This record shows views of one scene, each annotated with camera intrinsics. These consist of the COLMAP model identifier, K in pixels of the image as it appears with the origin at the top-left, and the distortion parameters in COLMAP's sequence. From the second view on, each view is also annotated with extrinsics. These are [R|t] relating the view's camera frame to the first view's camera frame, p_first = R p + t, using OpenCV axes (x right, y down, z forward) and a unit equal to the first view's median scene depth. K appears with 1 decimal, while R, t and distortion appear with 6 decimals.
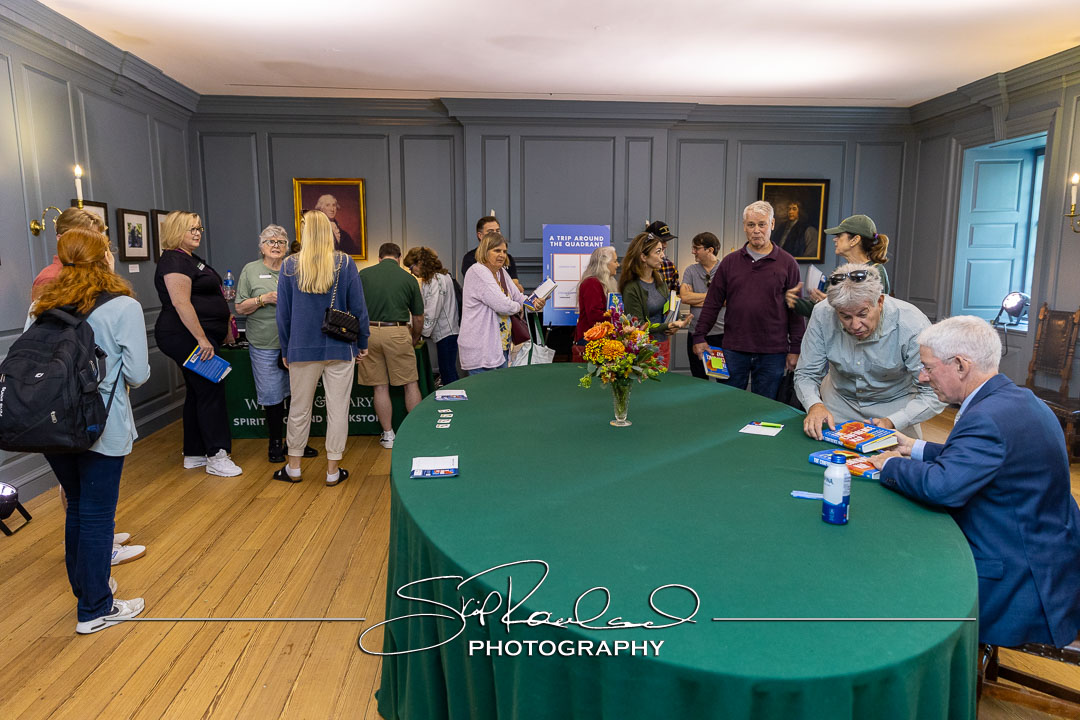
lens RADIAL K [[712.5, 0, 544.3], [0, 712.5, 363.2], [0, 0, 1]] dist [0.008494, 0.001443]
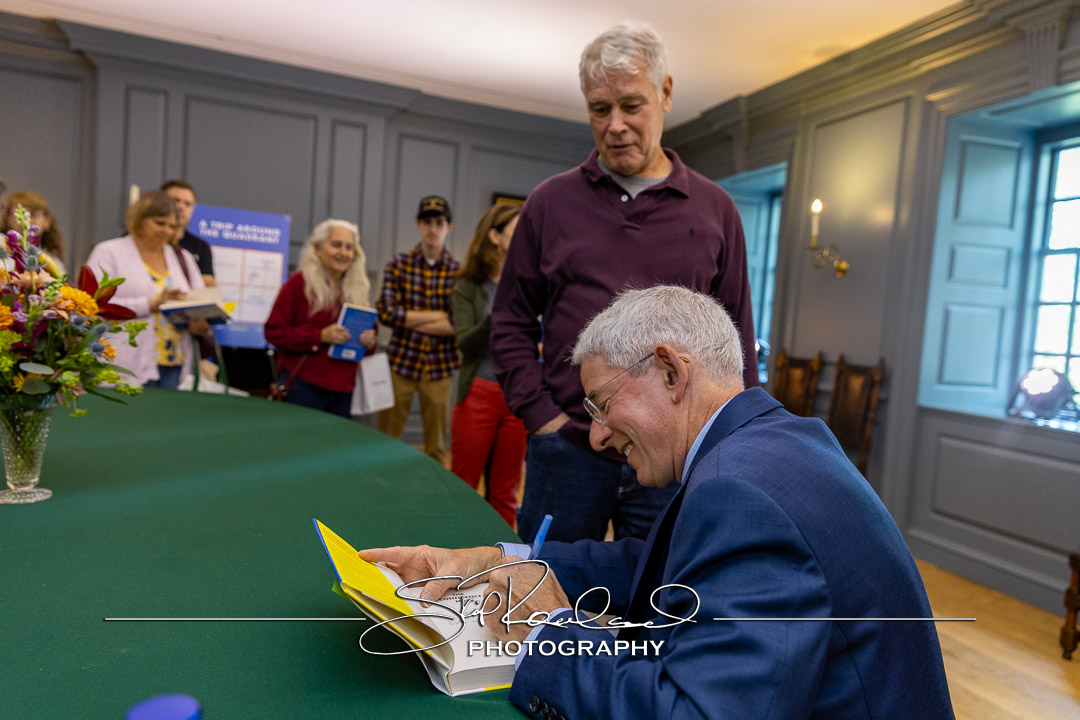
lens RADIAL K [[712.5, 0, 517.4], [0, 712.5, 363.8], [0, 0, 1]] dist [0.008494, 0.001443]
pose [[0.962626, 0.051911, 0.265814, 0.133359], [-0.033776, 0.996807, -0.072349, 0.009487], [-0.268721, 0.060667, 0.961306, 0.215794]]
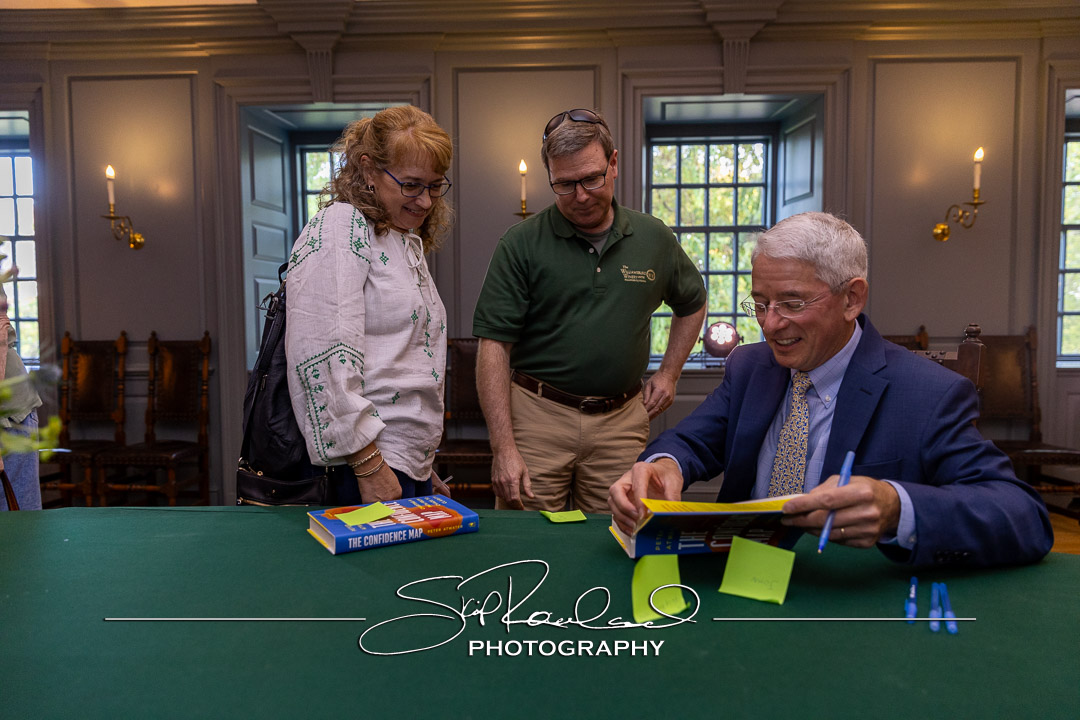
lens RADIAL K [[712.5, 0, 534.9], [0, 712.5, 358.0], [0, 0, 1]] dist [0.008494, 0.001443]
pose [[0.118948, -0.047179, 0.991779, -0.005238], [0.150854, 0.988133, 0.028913, -0.002800], [-0.981374, 0.146174, 0.124654, 0.378367]]
